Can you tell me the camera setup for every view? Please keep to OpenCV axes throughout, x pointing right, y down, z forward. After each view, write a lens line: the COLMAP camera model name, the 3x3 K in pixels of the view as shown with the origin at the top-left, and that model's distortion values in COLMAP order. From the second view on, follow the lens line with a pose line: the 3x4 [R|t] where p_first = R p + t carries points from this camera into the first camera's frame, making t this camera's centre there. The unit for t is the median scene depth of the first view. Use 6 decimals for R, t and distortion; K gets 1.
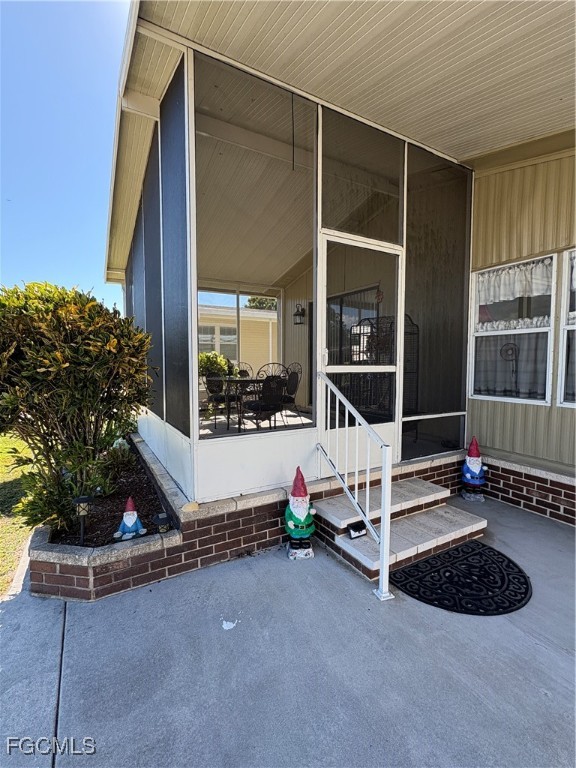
lens RADIAL K [[360.7, 0, 284.3], [0, 360.7, 384.6], [0, 0, 1]] dist [0.001054, -0.000372]
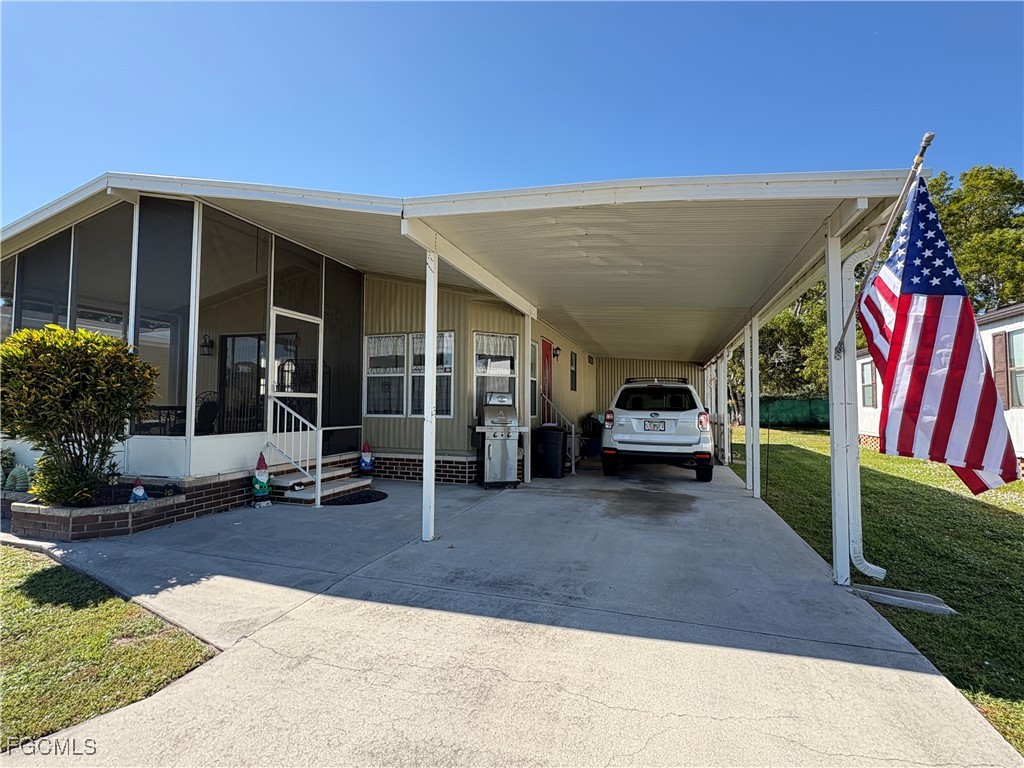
lens RADIAL K [[480.9, 0, 515.9], [0, 480.9, 383.6], [0, 0, 1]] dist [0.001054, -0.000372]
pose [[0.734835, 0.032634, 0.677460, -0.457379], [0.037898, 0.995306, -0.089053, 0.119062], [-0.677186, 0.091113, 0.730149, -1.070707]]
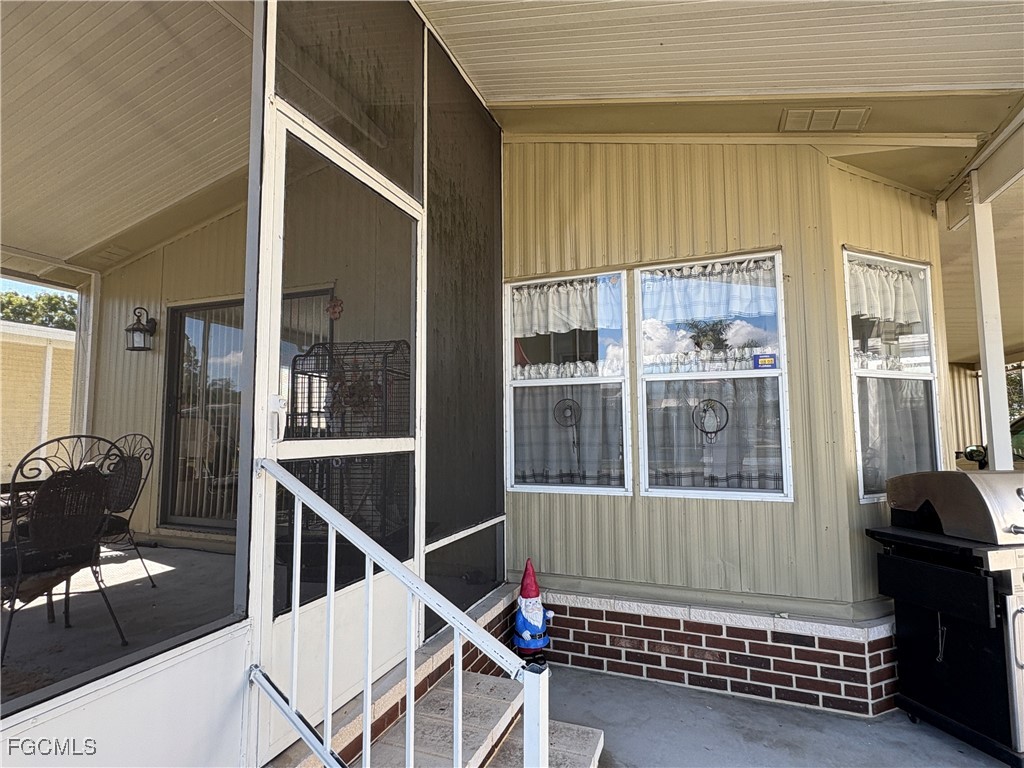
lens RADIAL K [[535.8, 0, 515.6], [0, 535.8, 384.6], [0, 0, 1]] dist [-0.004229, 0.004497]
pose [[0.770446, 0.046240, 0.635826, -0.045200], [0.048503, 0.990223, -0.130786, -0.021959], [-0.635658, 0.131603, 0.760671, 0.354697]]
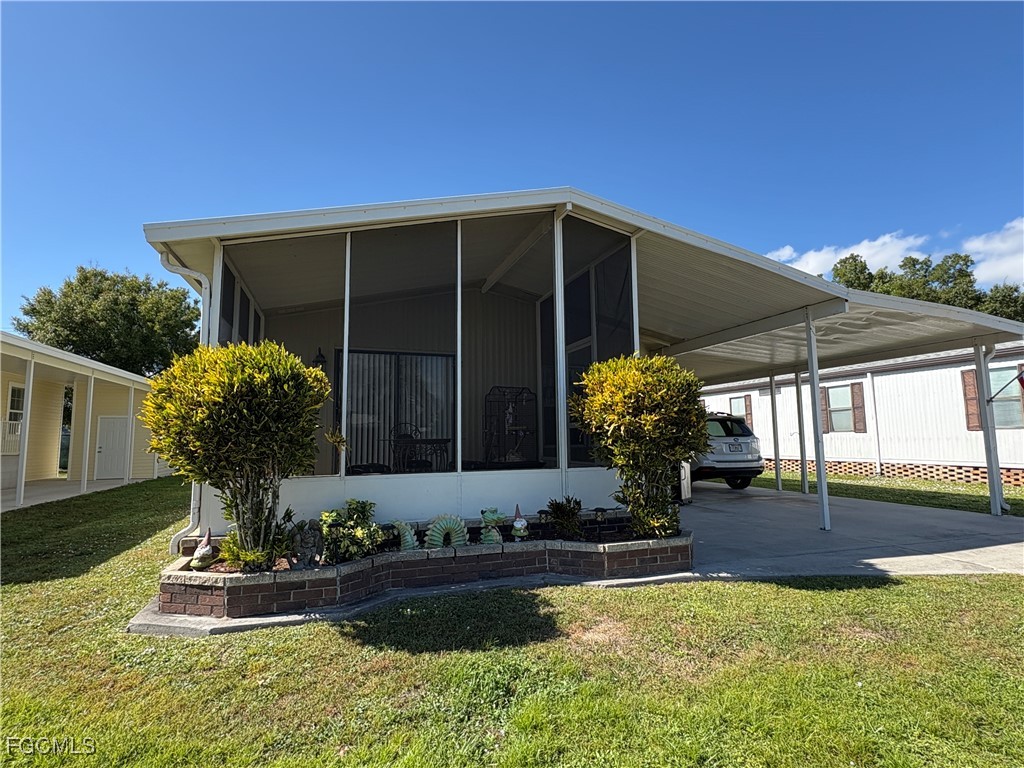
lens RADIAL K [[535.8, 0, 515.1], [0, 535.8, 381.5], [0, 0, 1]] dist [-0.004229, 0.004497]
pose [[0.183825, 0.097966, 0.978065, -1.938855], [0.073966, 0.990822, -0.113145, 0.010683], [-0.980172, 0.093142, 0.174891, 0.801394]]
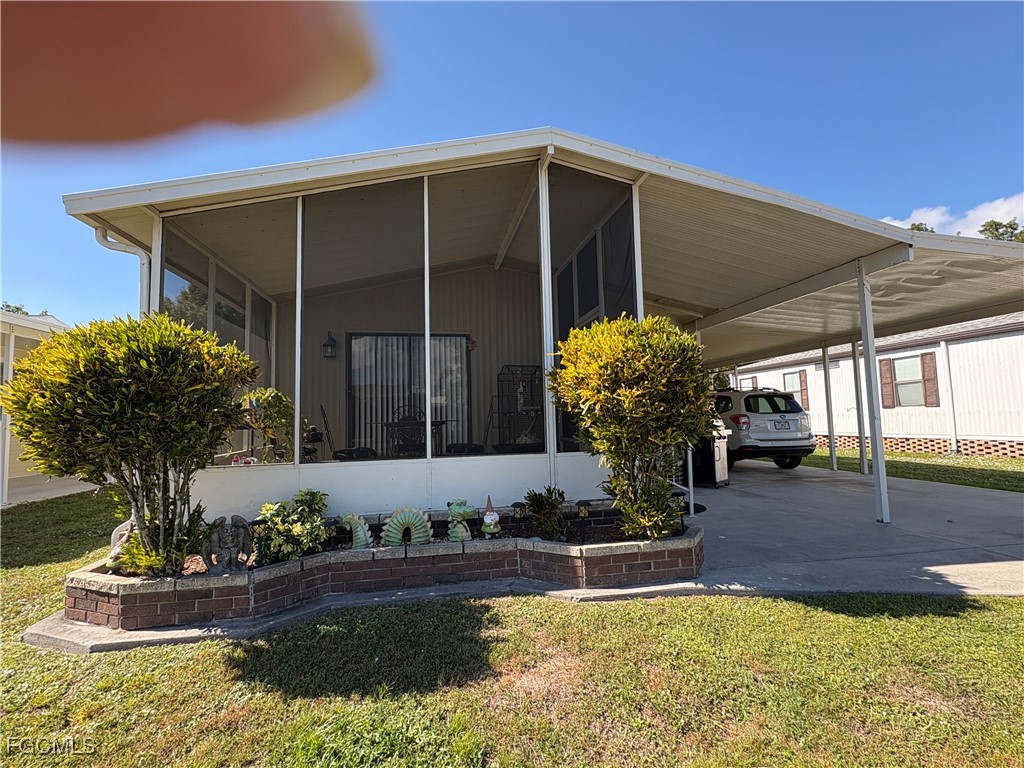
lens RADIAL K [[480.9, 0, 514.8], [0, 480.9, 384.5], [0, 0, 1]] dist [0.001054, -0.000372]
pose [[0.324357, 0.056095, 0.944270, -1.556894], [0.085989, 0.992359, -0.088489, 0.021854], [-0.942018, 0.109899, 0.317055, 0.635382]]
